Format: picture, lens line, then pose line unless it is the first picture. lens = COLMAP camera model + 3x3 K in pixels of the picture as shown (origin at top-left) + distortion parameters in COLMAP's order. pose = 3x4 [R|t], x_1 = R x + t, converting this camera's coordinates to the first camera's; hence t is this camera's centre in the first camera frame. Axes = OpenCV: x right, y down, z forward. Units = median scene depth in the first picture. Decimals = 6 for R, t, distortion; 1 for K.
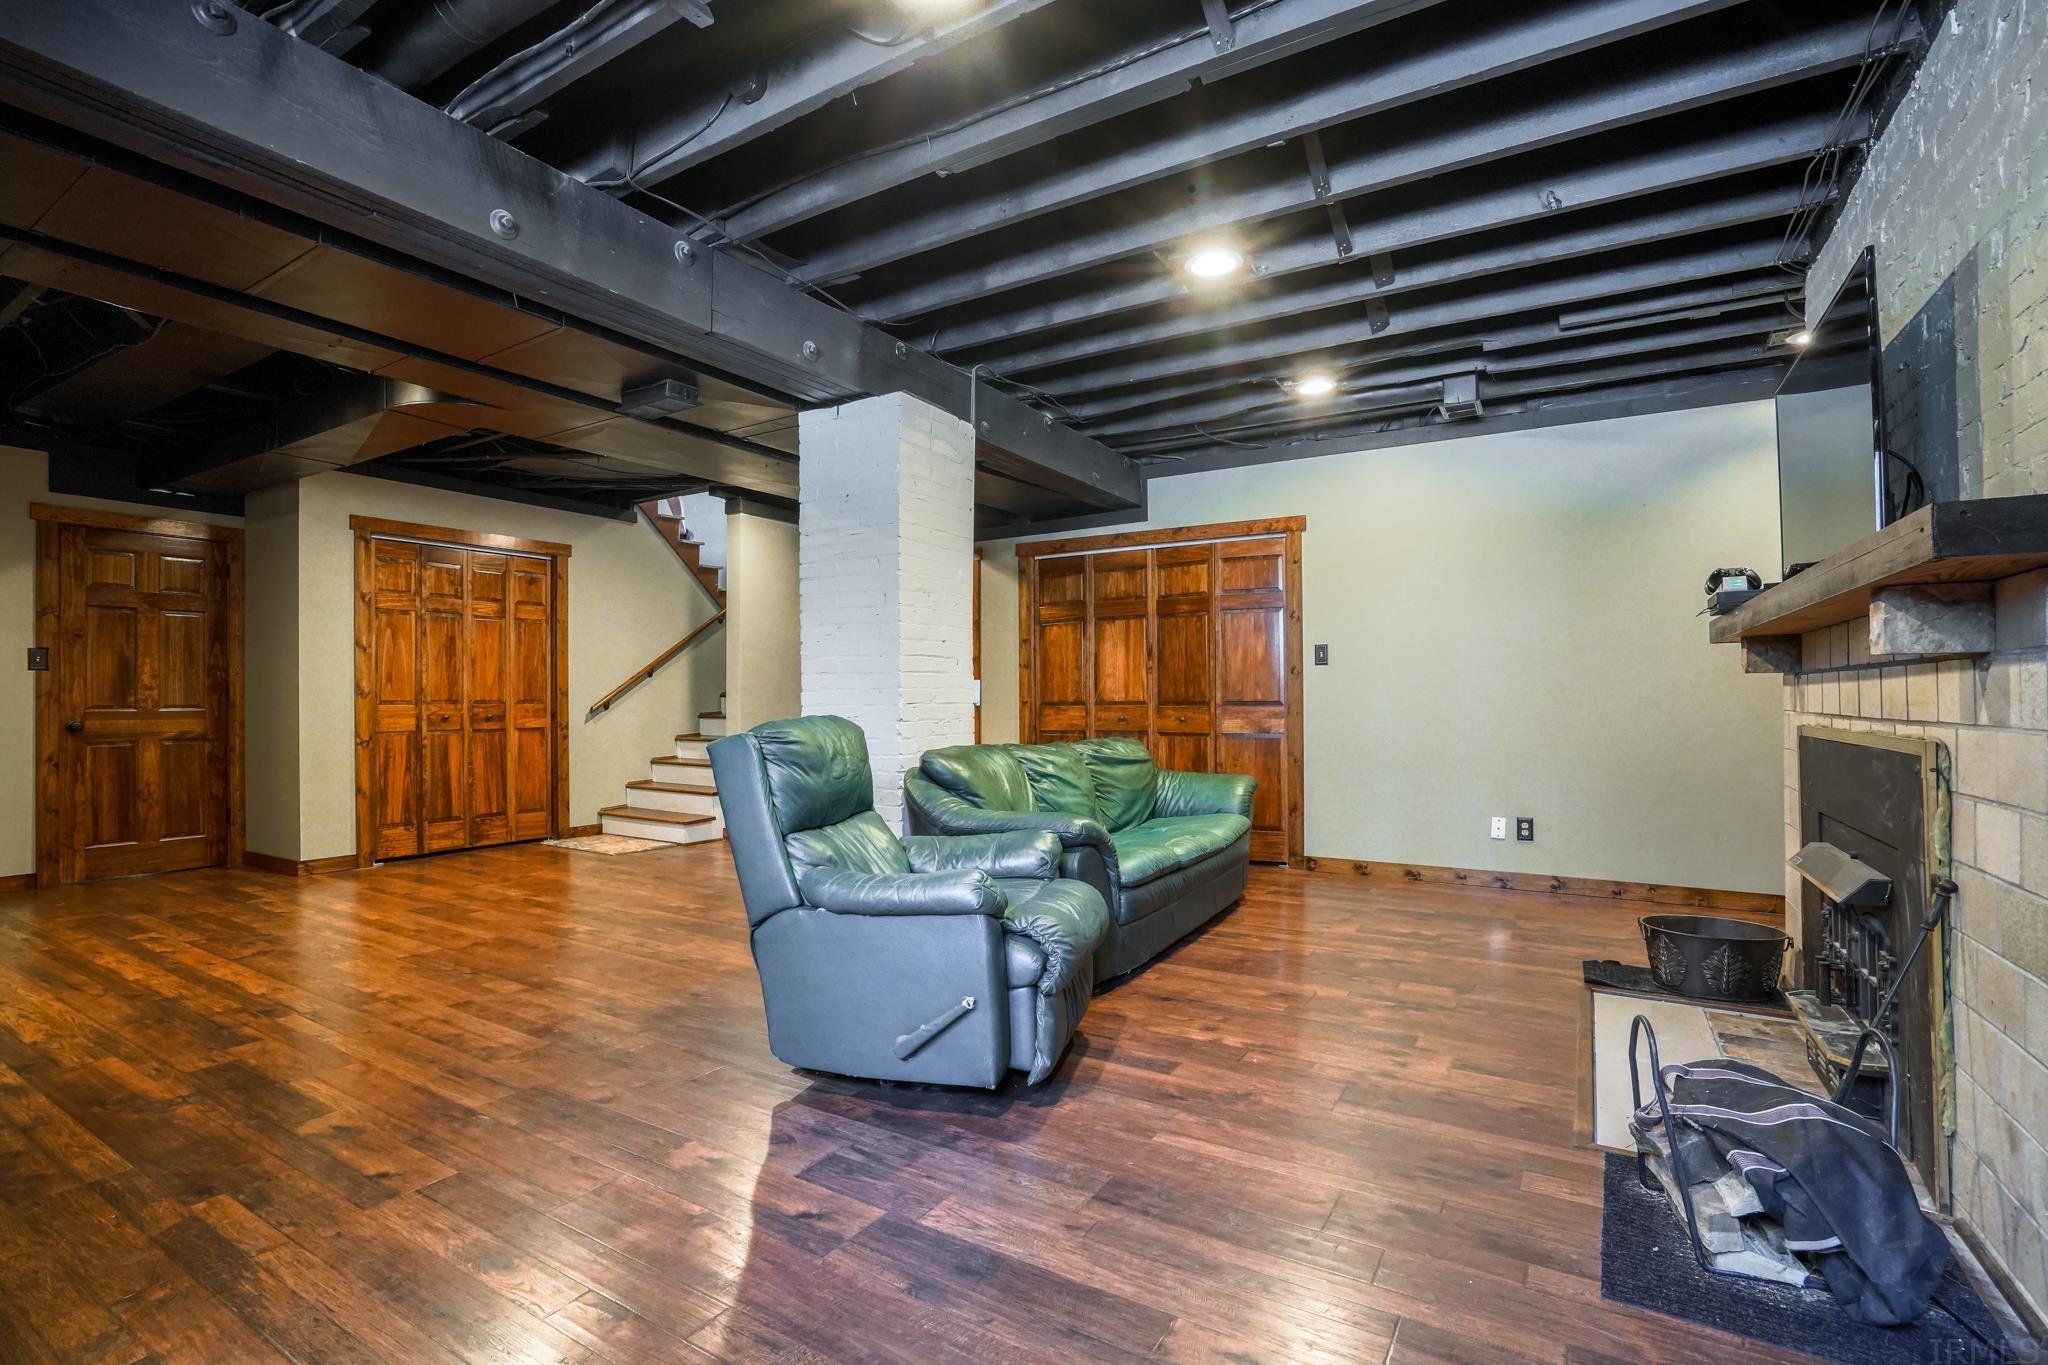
lens RADIAL K [[945.7, 0, 1012.7], [0, 945.7, 678.1], [0, 0, 1]] dist [-0.038005, 0.011589]
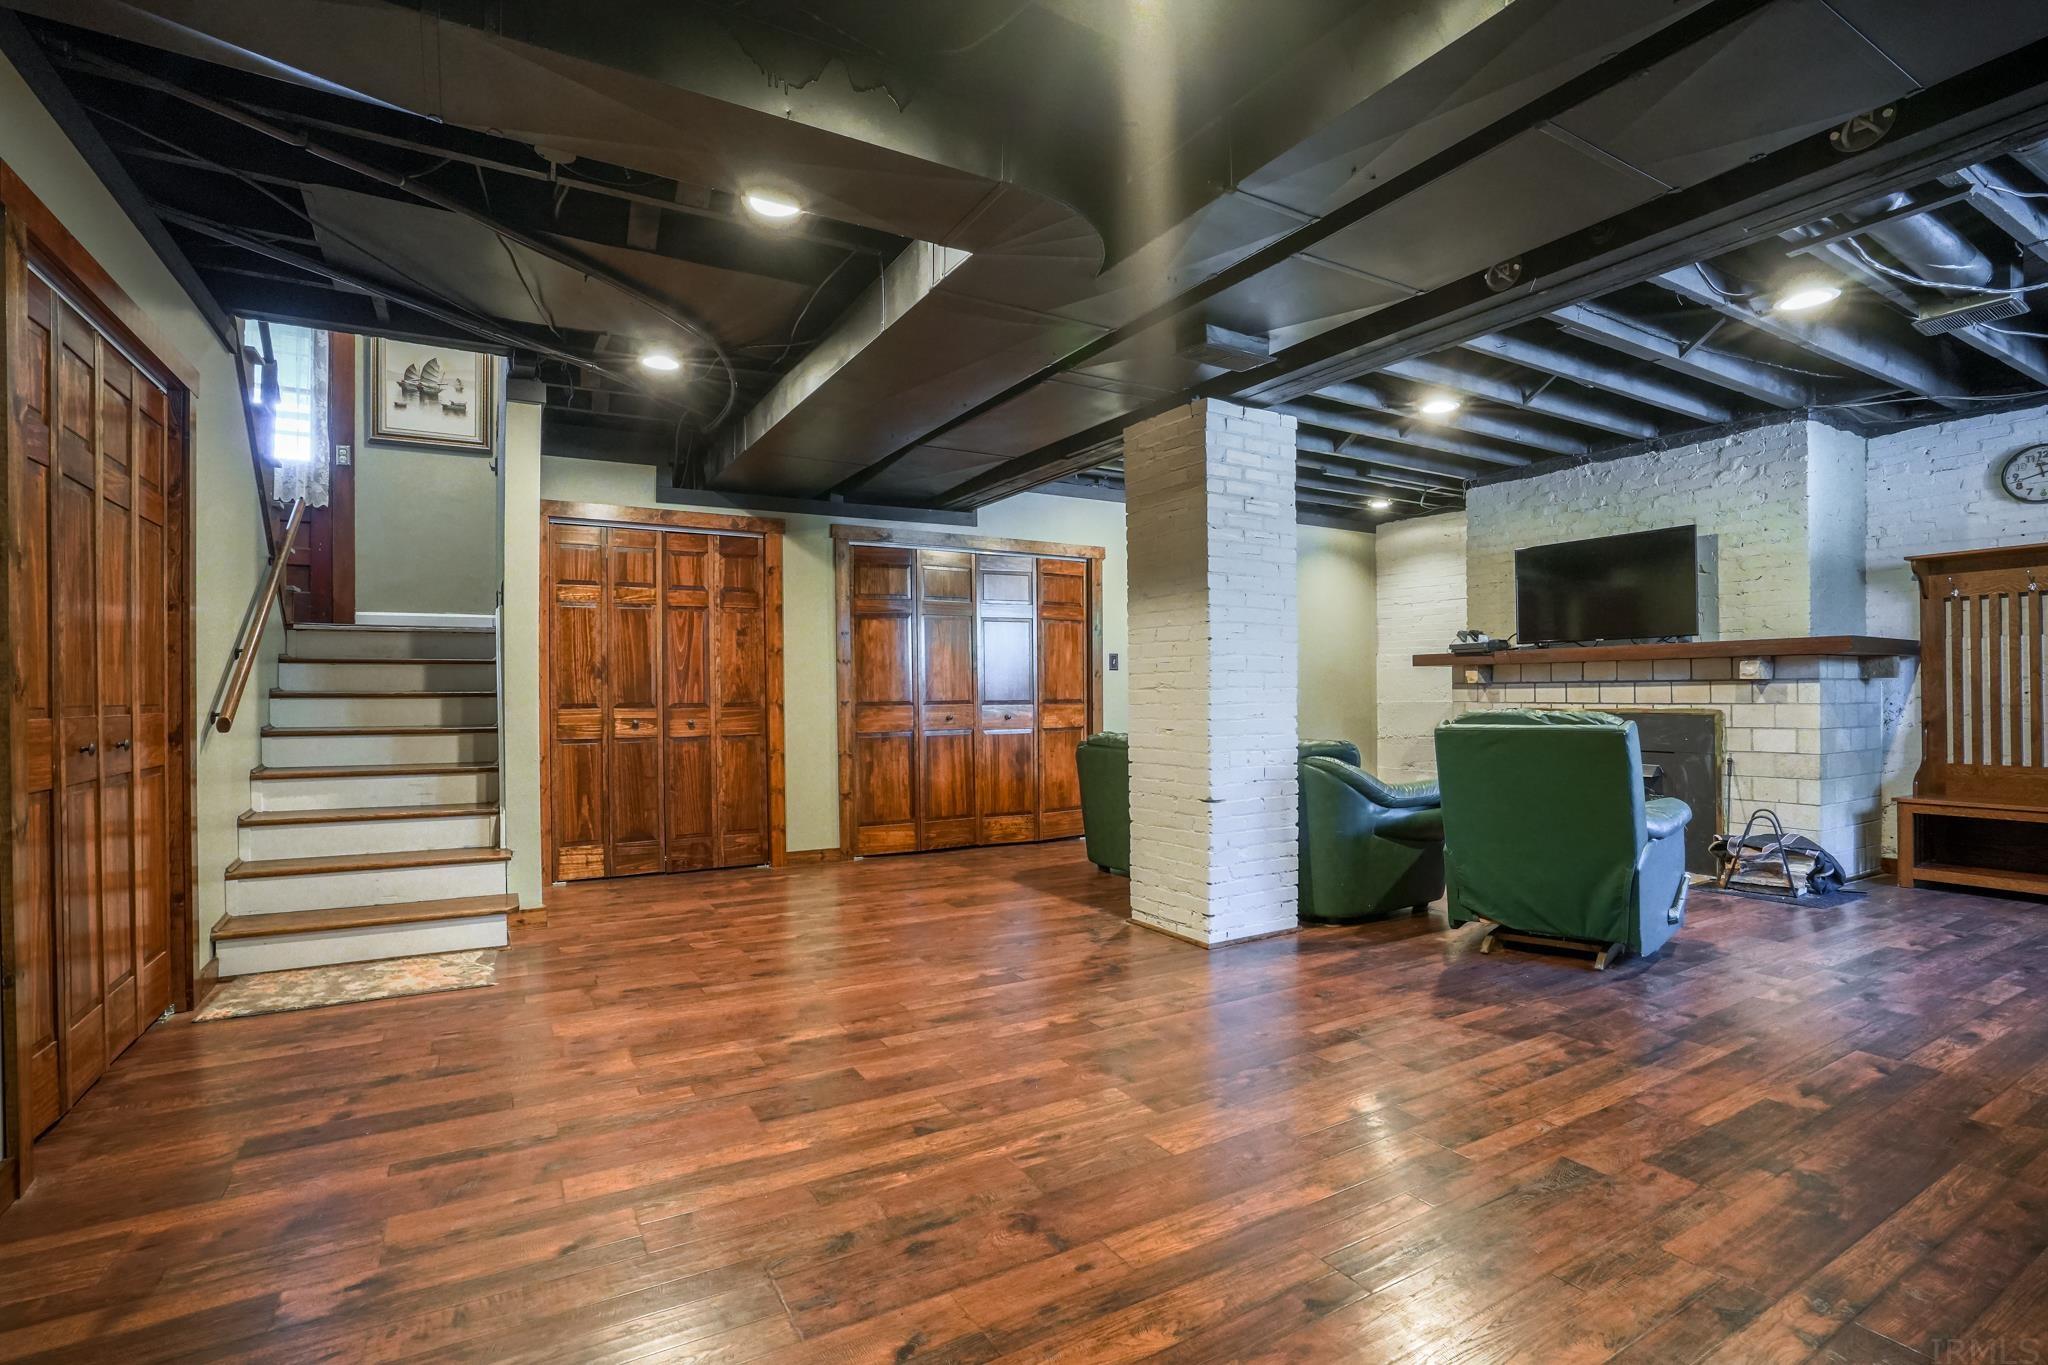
lens RADIAL K [[945.7, 0, 1017.4], [0, 945.7, 688.9], [0, 0, 1]] dist [-0.038005, 0.011589]
pose [[0.469424, 0.002730, 0.882969, -1.408933], [-0.011474, 0.999930, 0.003008, 0.015121], [-0.882898, -0.011543, 0.469422, 0.876302]]
